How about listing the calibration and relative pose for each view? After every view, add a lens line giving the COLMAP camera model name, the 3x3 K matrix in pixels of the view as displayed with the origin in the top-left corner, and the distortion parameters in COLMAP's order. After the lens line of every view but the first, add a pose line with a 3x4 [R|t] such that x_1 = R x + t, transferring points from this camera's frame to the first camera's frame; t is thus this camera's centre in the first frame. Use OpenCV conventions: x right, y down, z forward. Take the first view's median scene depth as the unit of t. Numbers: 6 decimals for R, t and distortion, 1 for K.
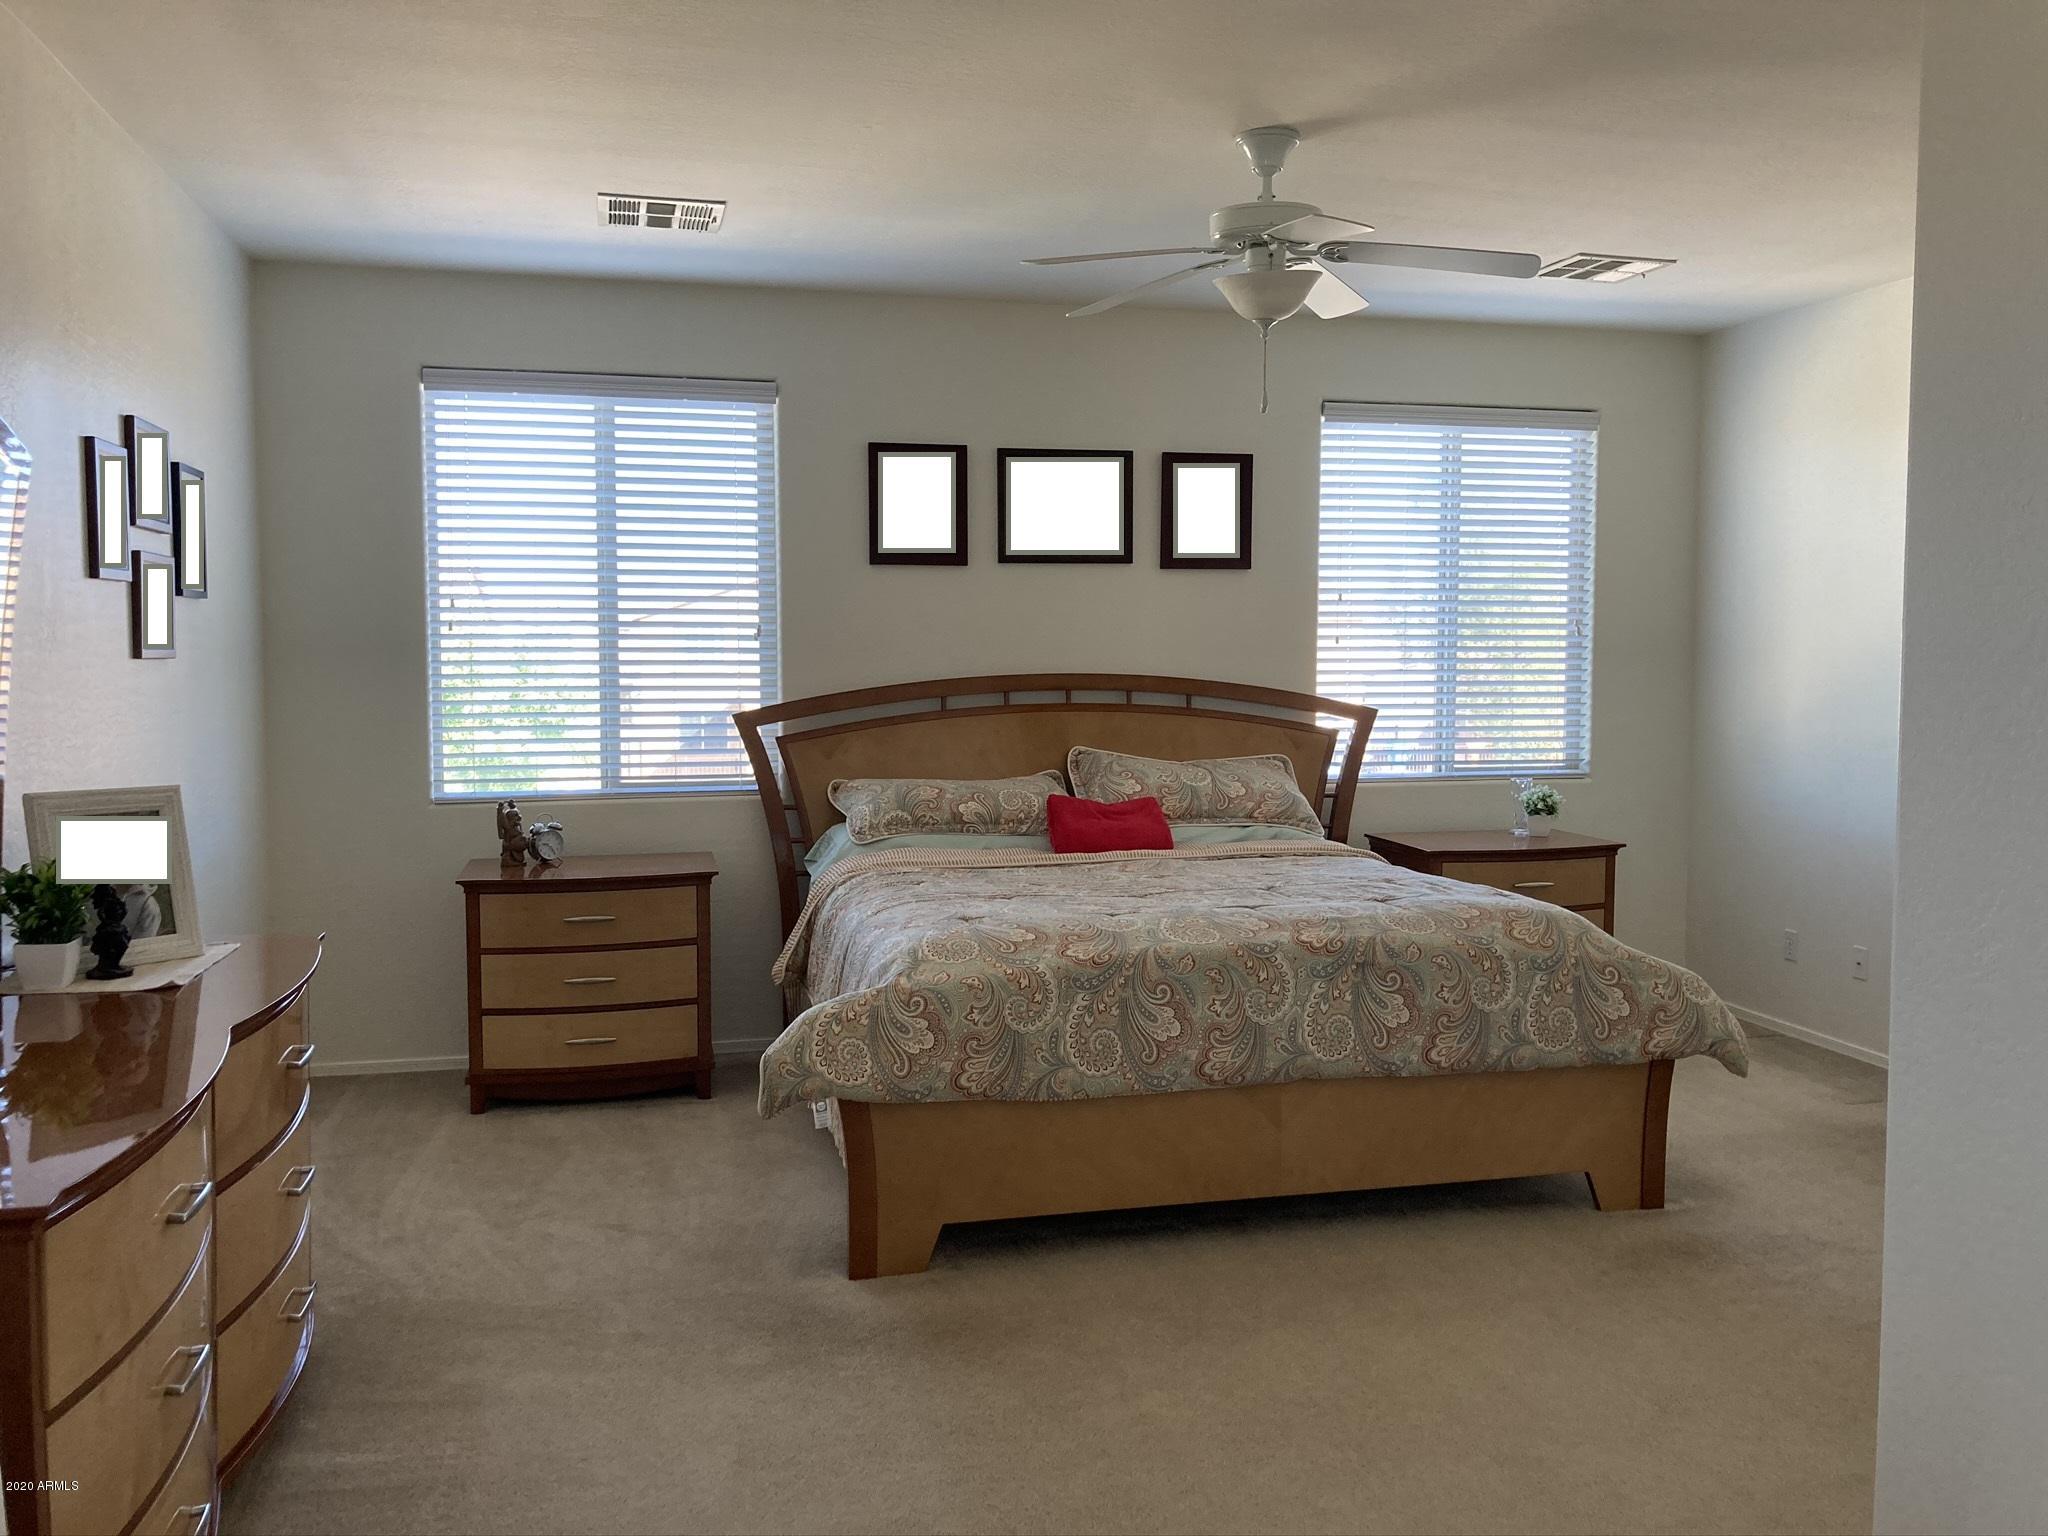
lens RADIAL K [[1672.0, 0, 1016.2], [0, 1672.0, 719.2], [0, 0, 1]] dist [0.118184, -0.408894]
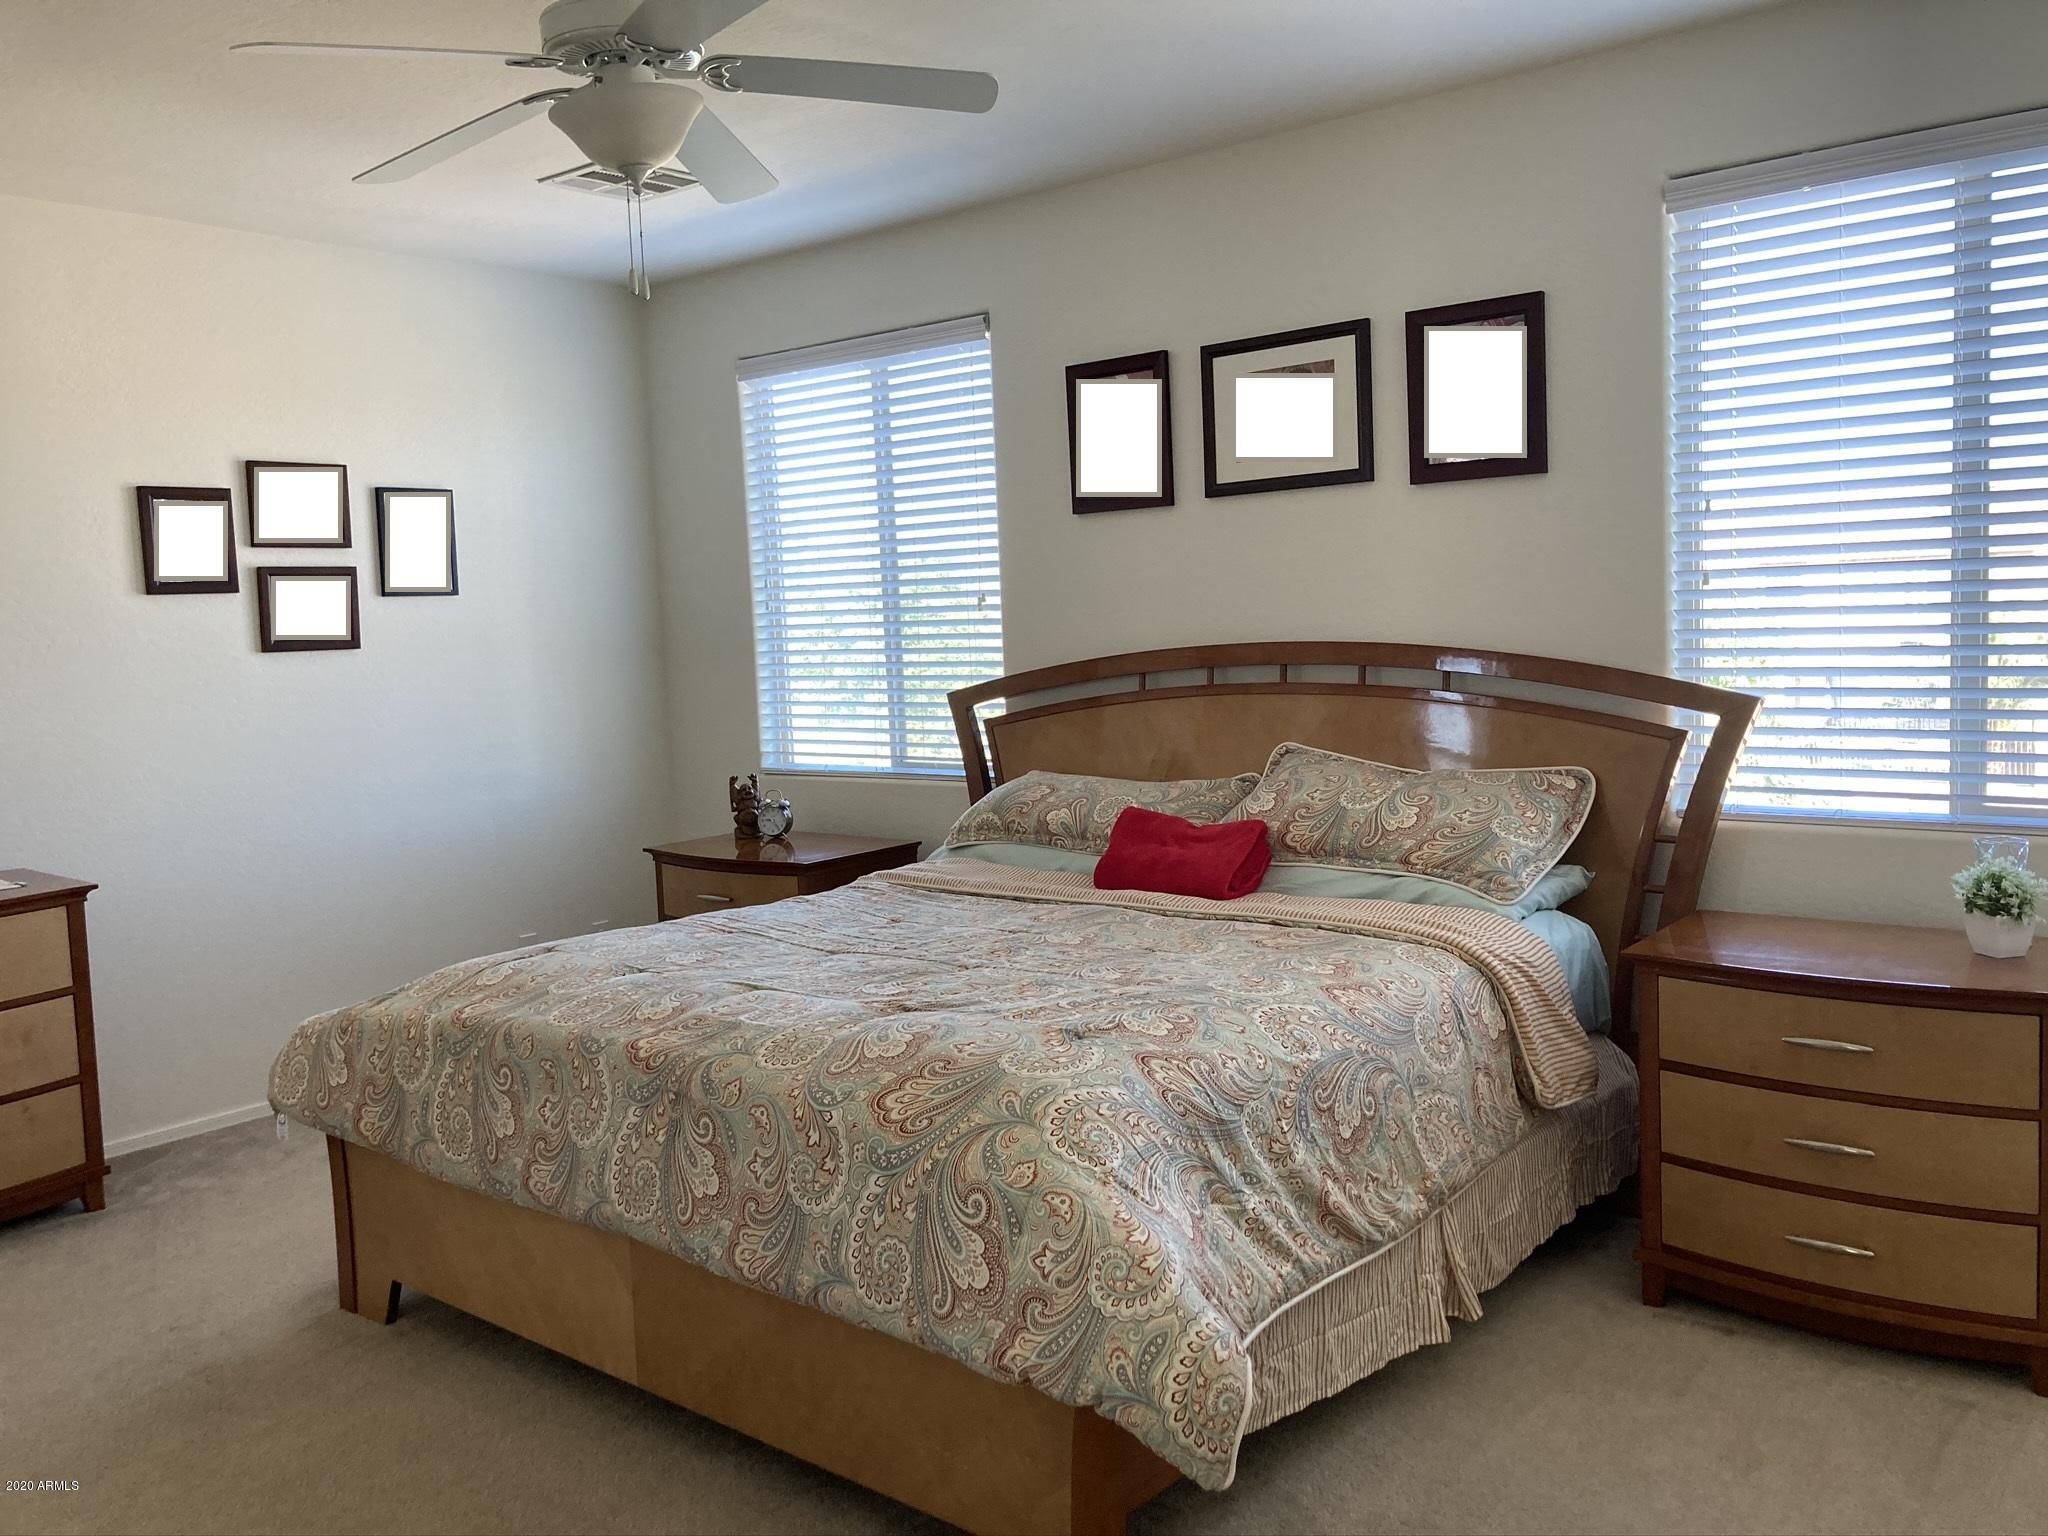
lens RADIAL K [[1672.0, 0, 1016.2], [0, 1672.0, 719.2], [0, 0, 1]] dist [0.118184, -0.408894]
pose [[0.595751, 0.027604, -0.802695, 0.575743], [0.001409, 0.999372, 0.035414, -0.020718], [0.803168, -0.022229, 0.595338, 0.491189]]
